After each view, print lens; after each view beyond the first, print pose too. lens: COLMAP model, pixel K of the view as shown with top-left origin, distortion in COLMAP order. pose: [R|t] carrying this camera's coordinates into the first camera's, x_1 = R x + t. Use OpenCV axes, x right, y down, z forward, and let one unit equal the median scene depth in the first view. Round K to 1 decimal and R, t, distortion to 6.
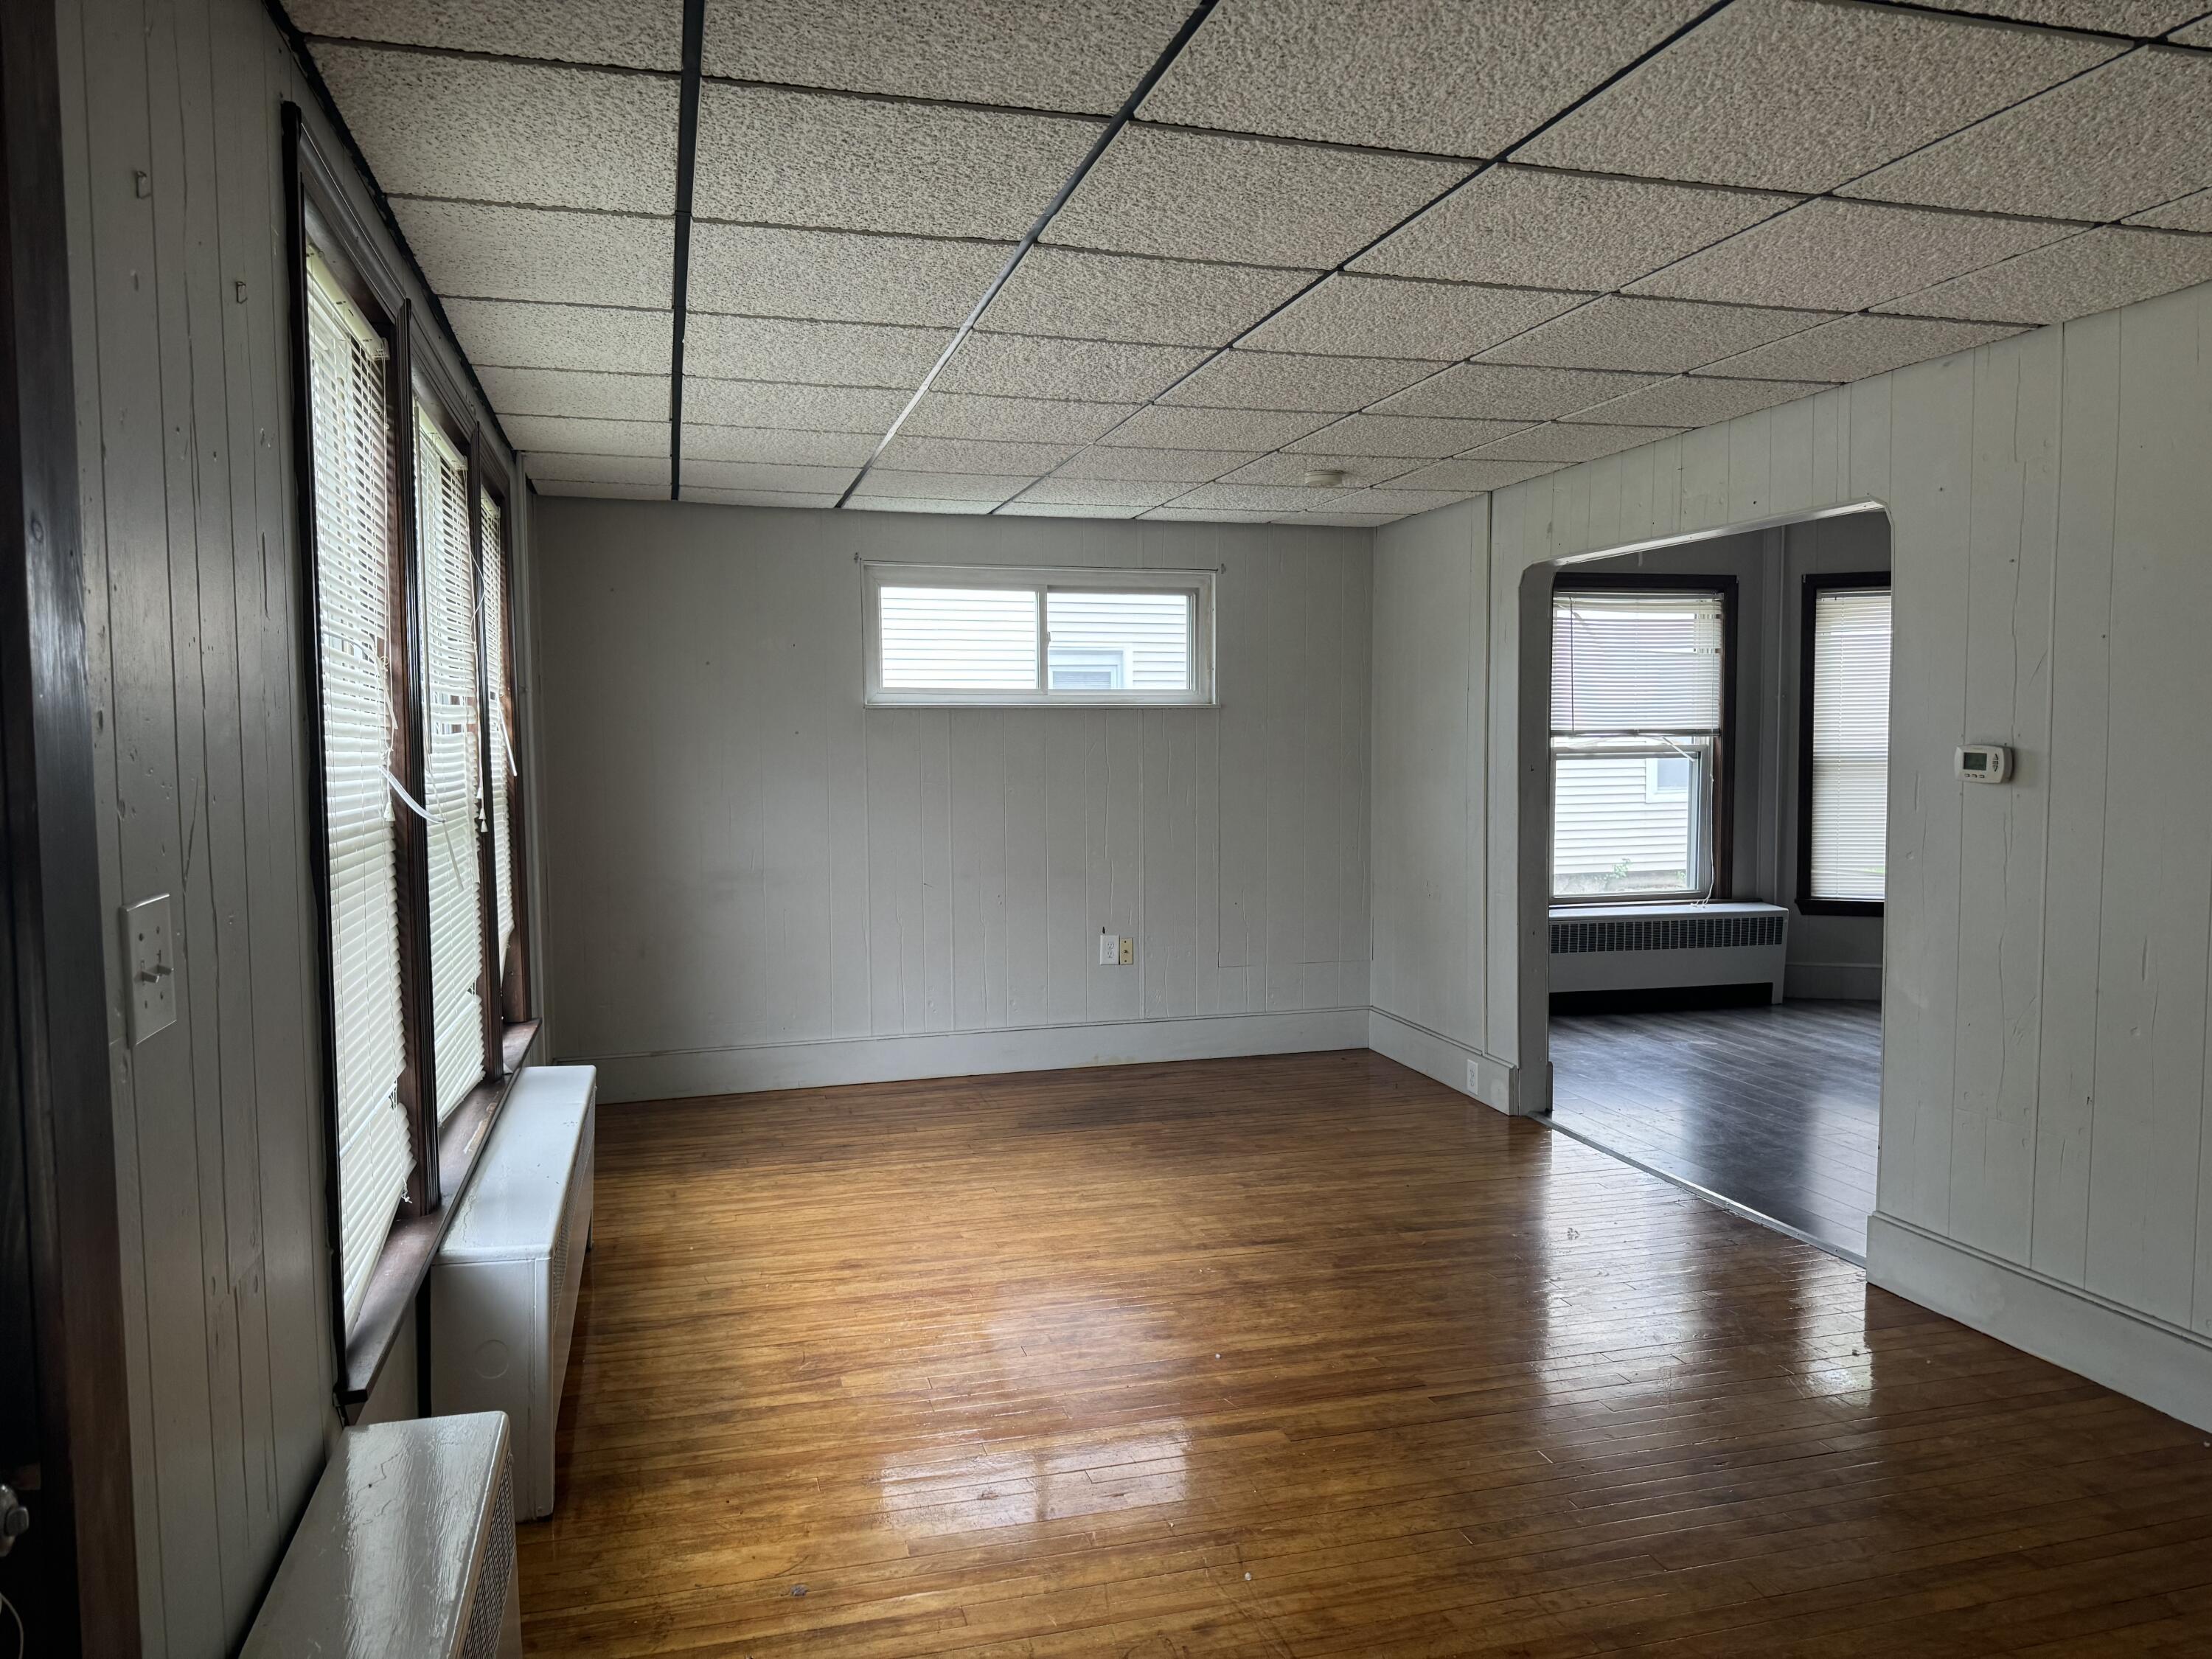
lens RADIAL K [[1566.9, 0, 1108.0], [0, 1566.9, 835.4], [0, 0, 1]] dist [0.033812, -0.049071]
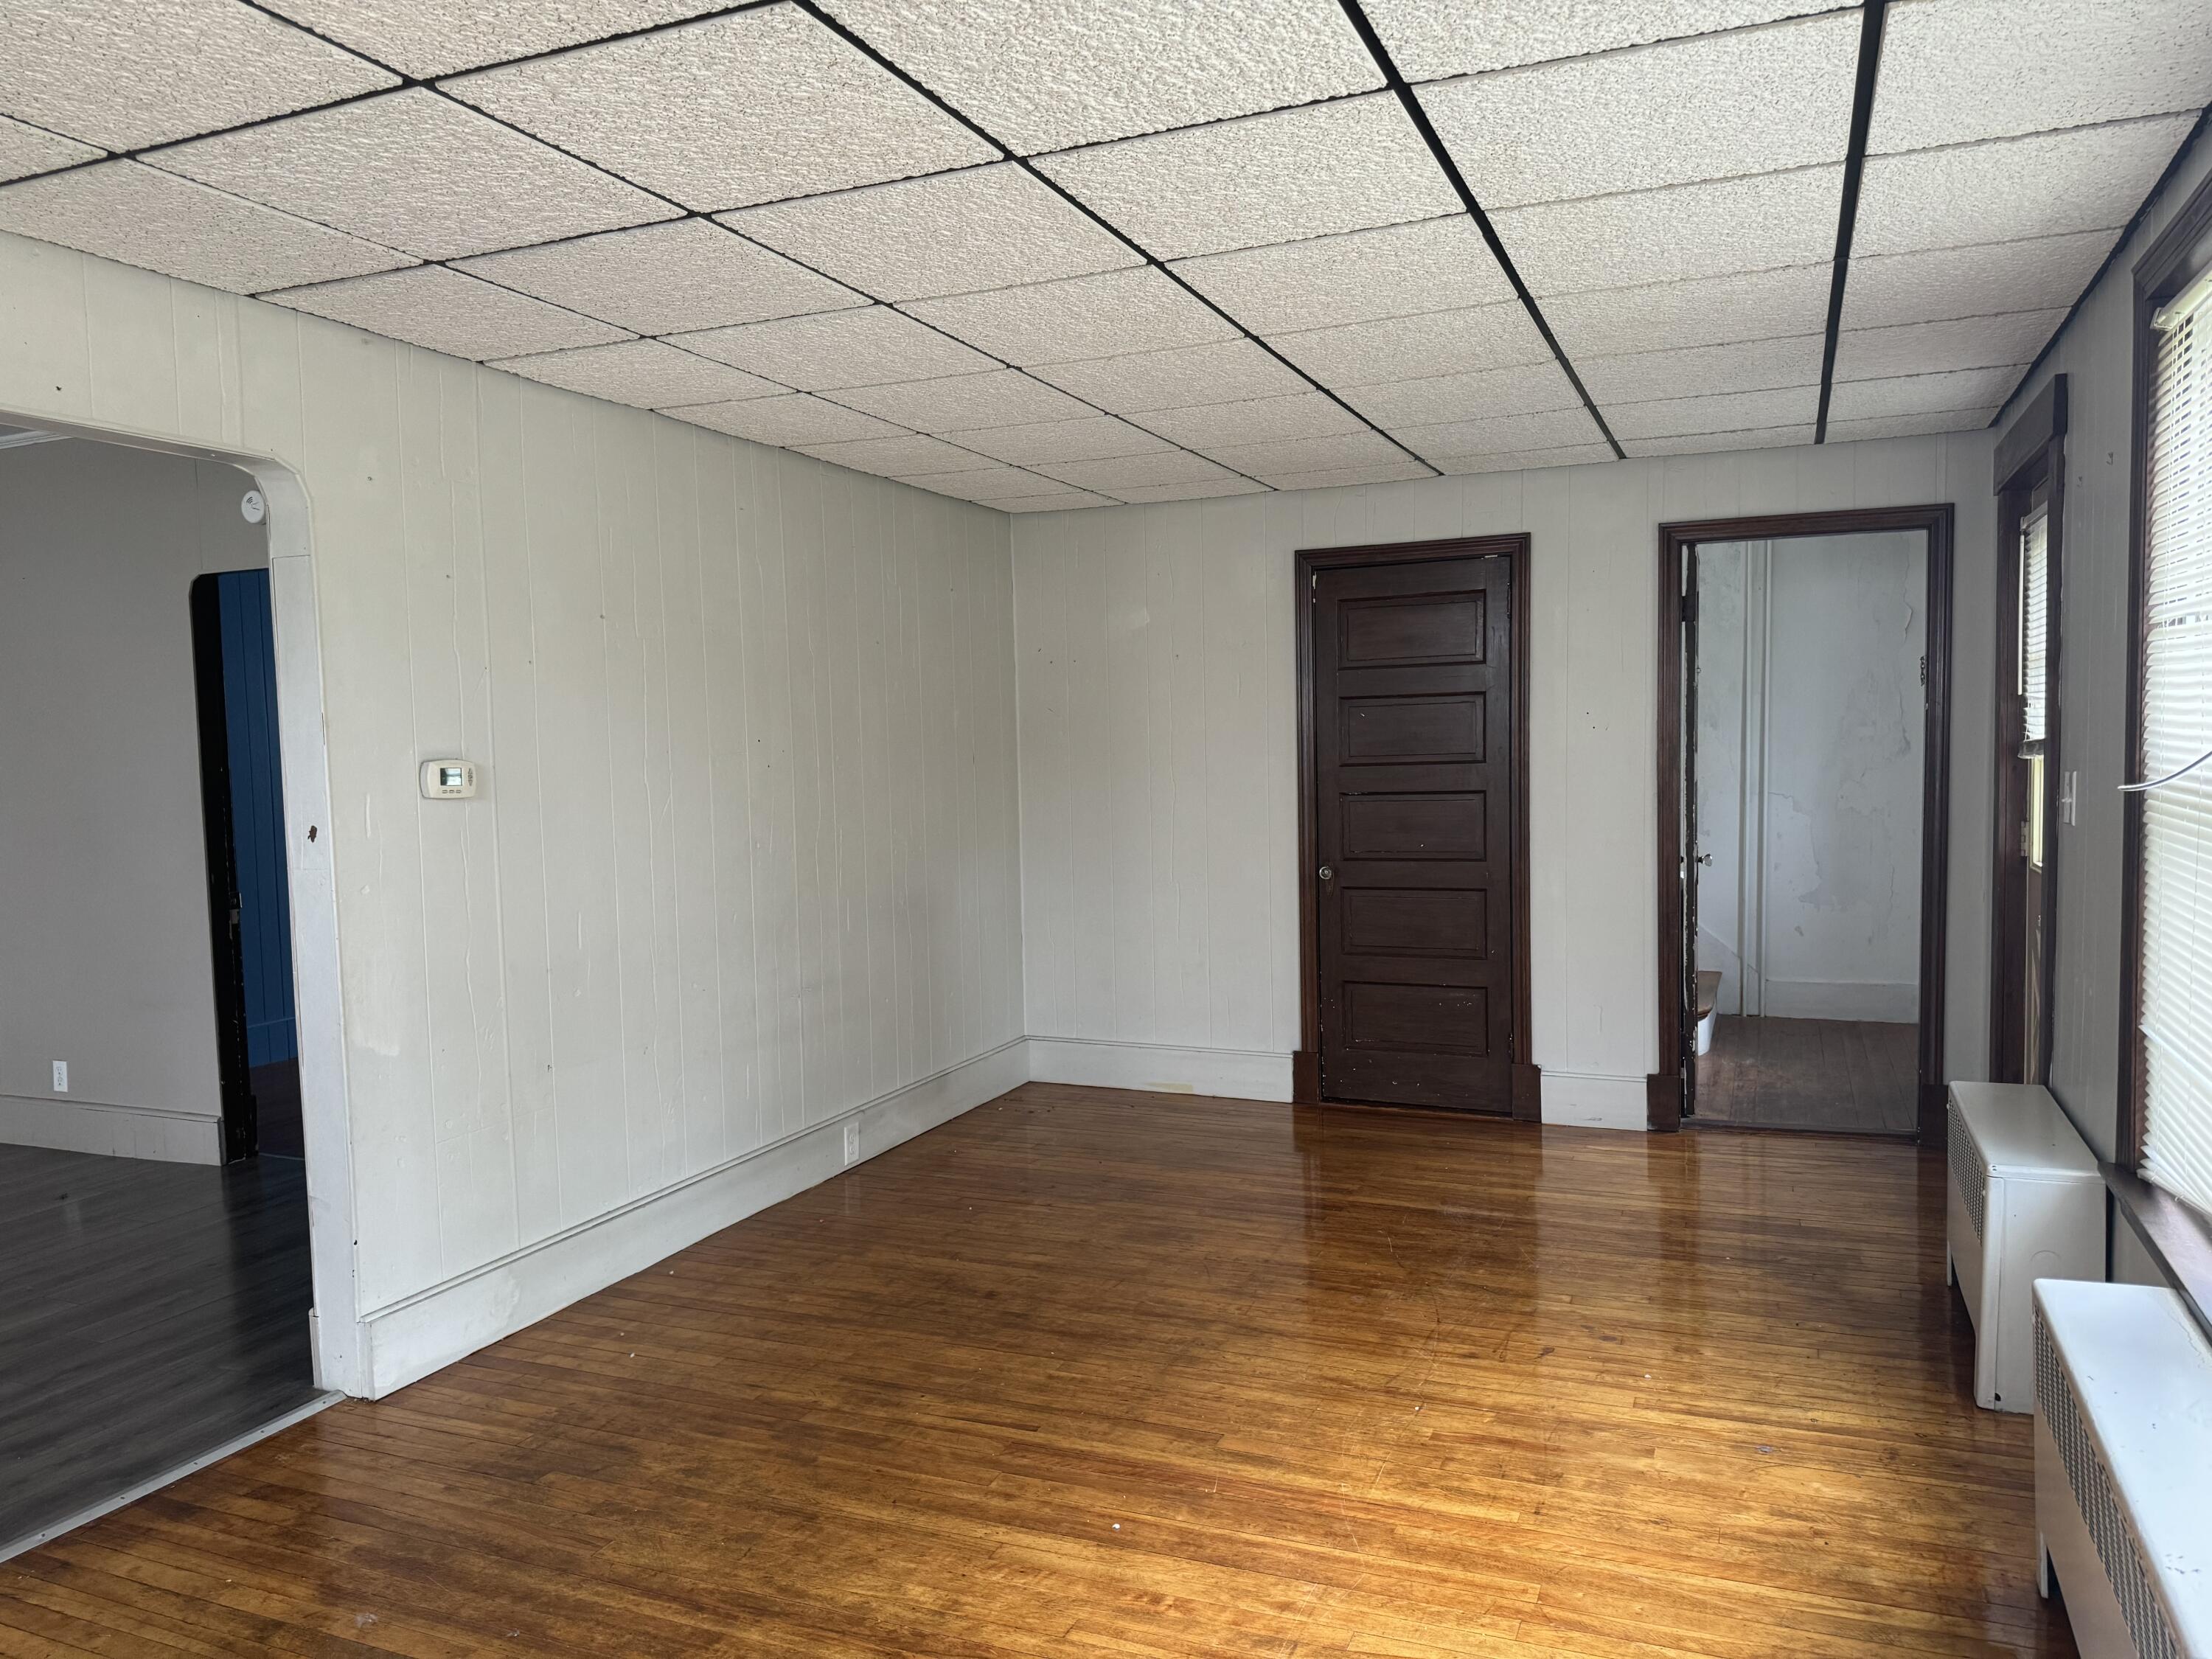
lens RADIAL K [[1566.9, 0, 1108.8], [0, 1566.9, 829.2], [0, 0, 1]] dist [0.033812, -0.049071]
pose [[-0.777543, -0.014507, 0.628662, -0.235917], [0.066121, 0.992306, 0.104678, -0.055851], [-0.625343, 0.122959, -0.770602, 0.928342]]
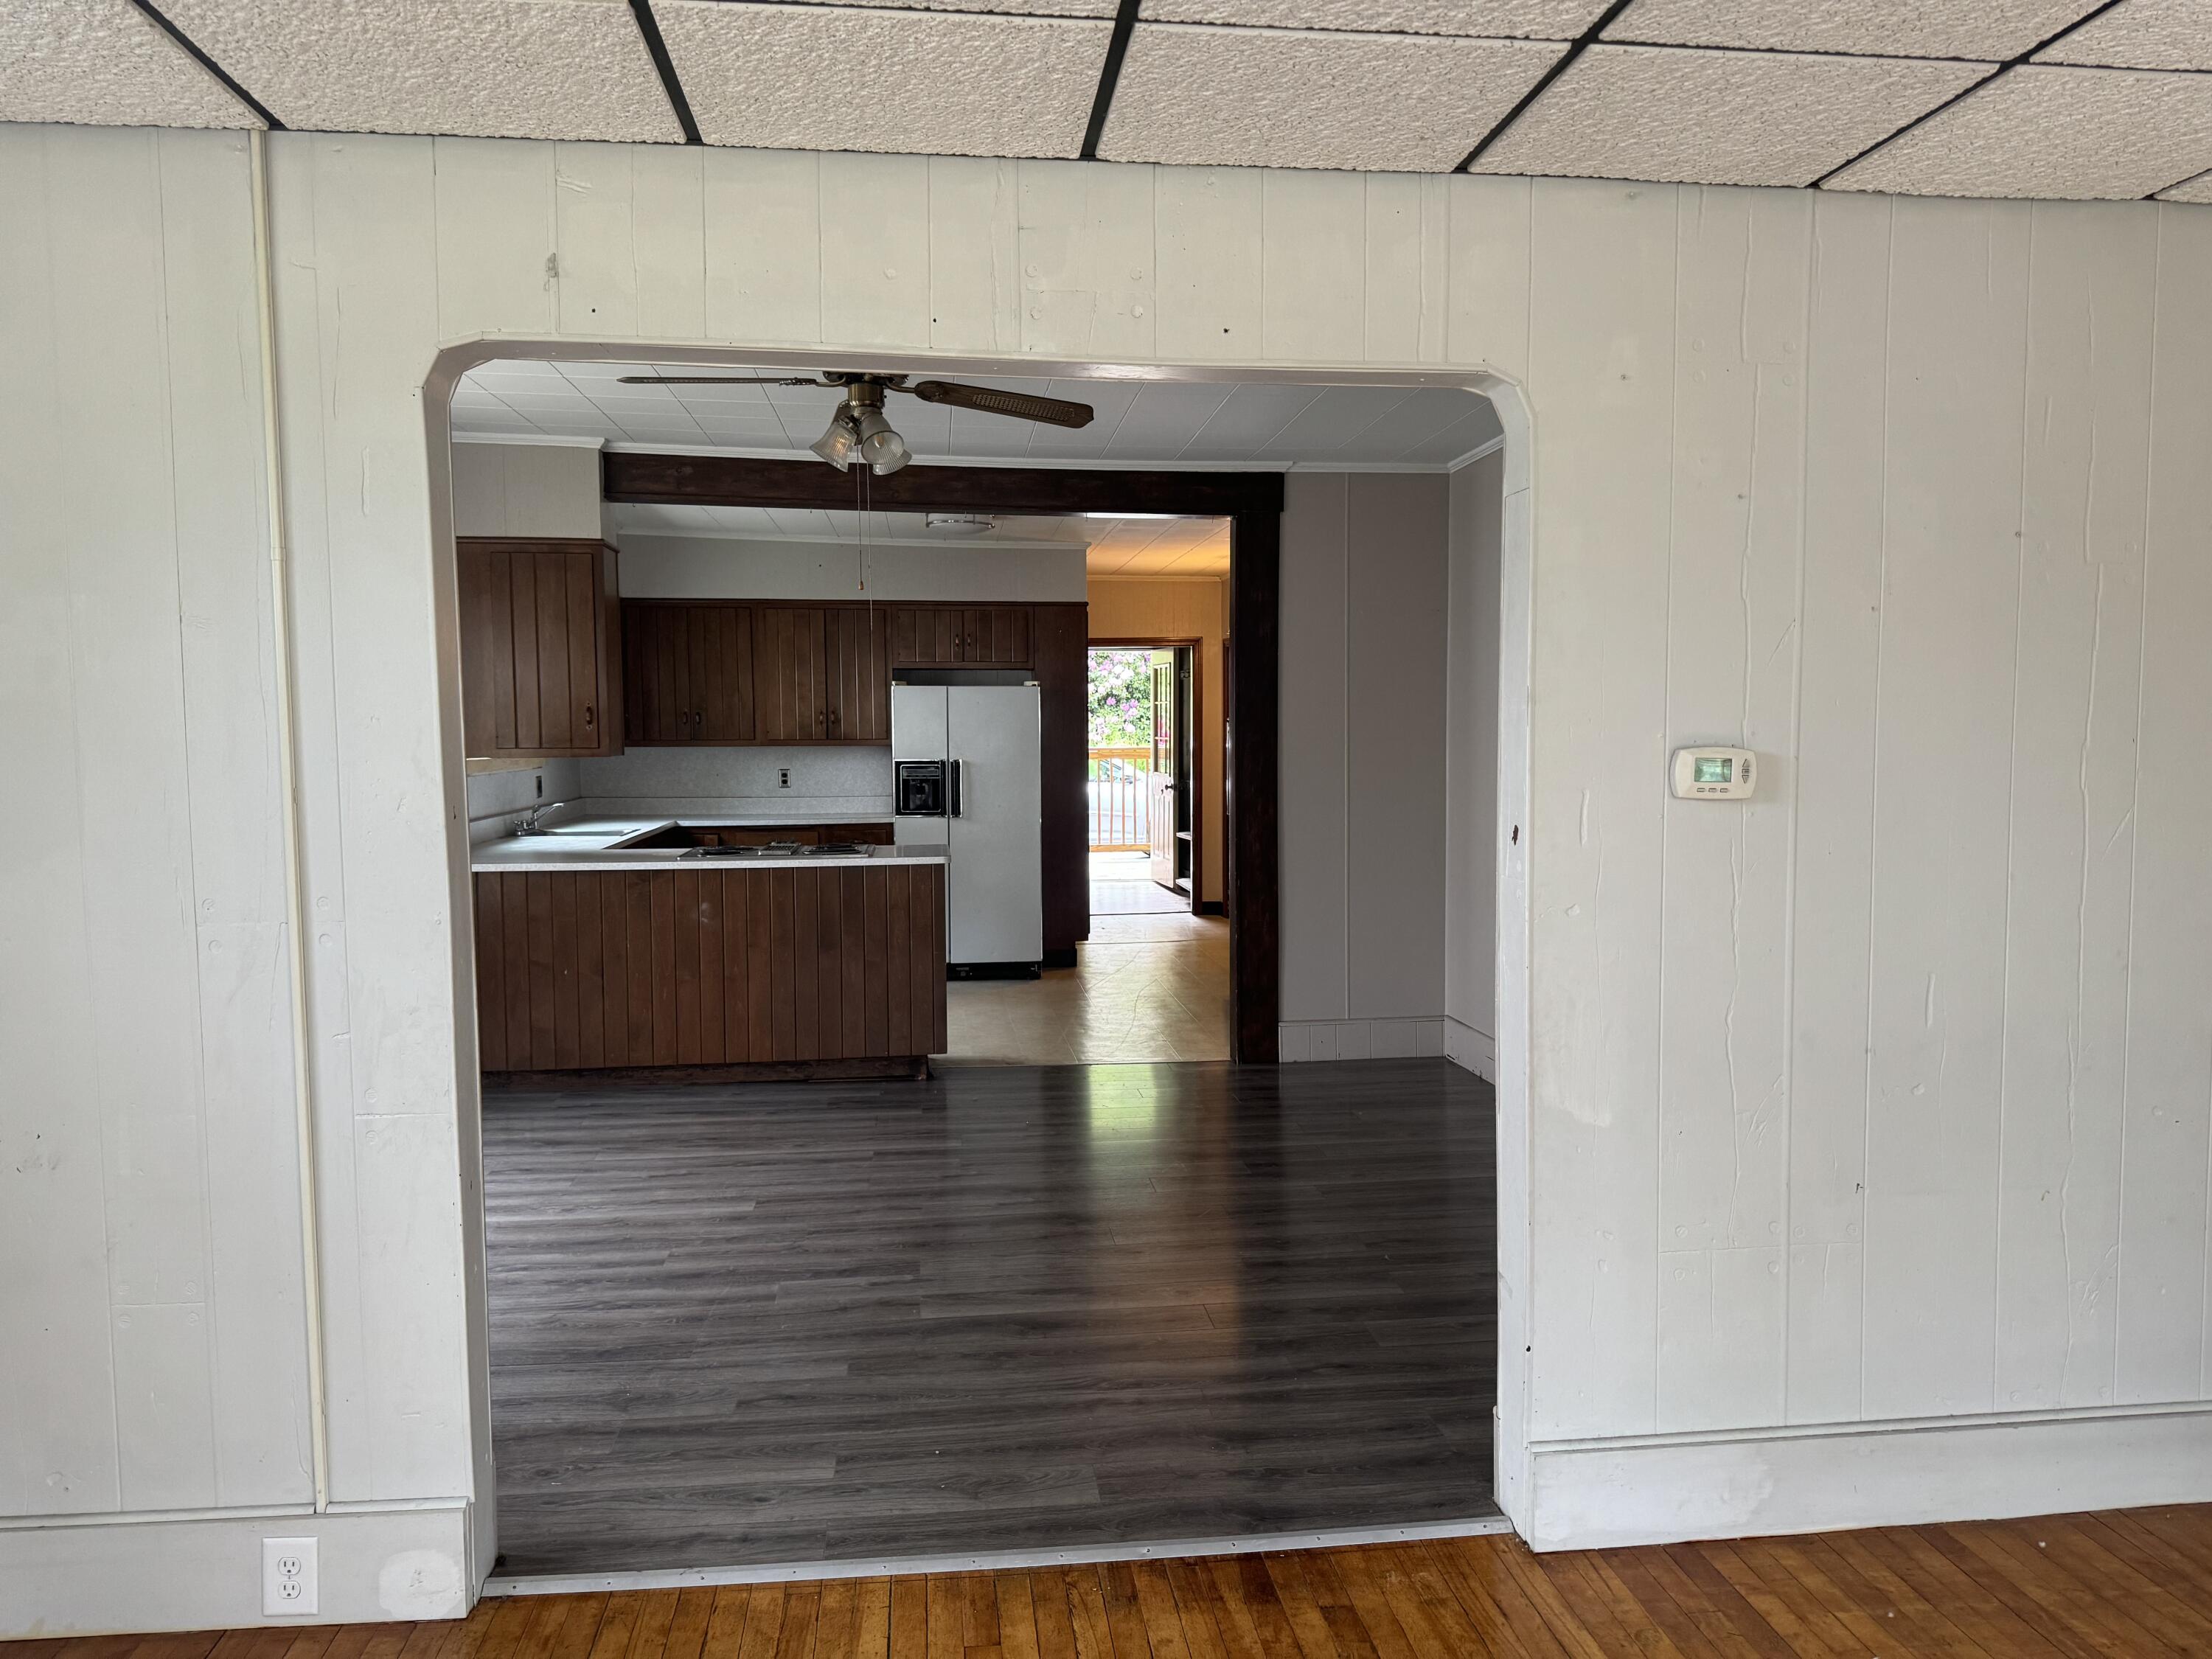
lens RADIAL K [[1566.9, 0, 1149.0], [0, 1566.9, 823.0], [0, 0, 1]] dist [0.033812, -0.049071]
pose [[0.157005, -0.061171, 0.985702, -0.123838], [0.065167, 0.996546, 0.051464, -0.047556], [-0.985445, 0.056155, 0.160449, 0.704687]]
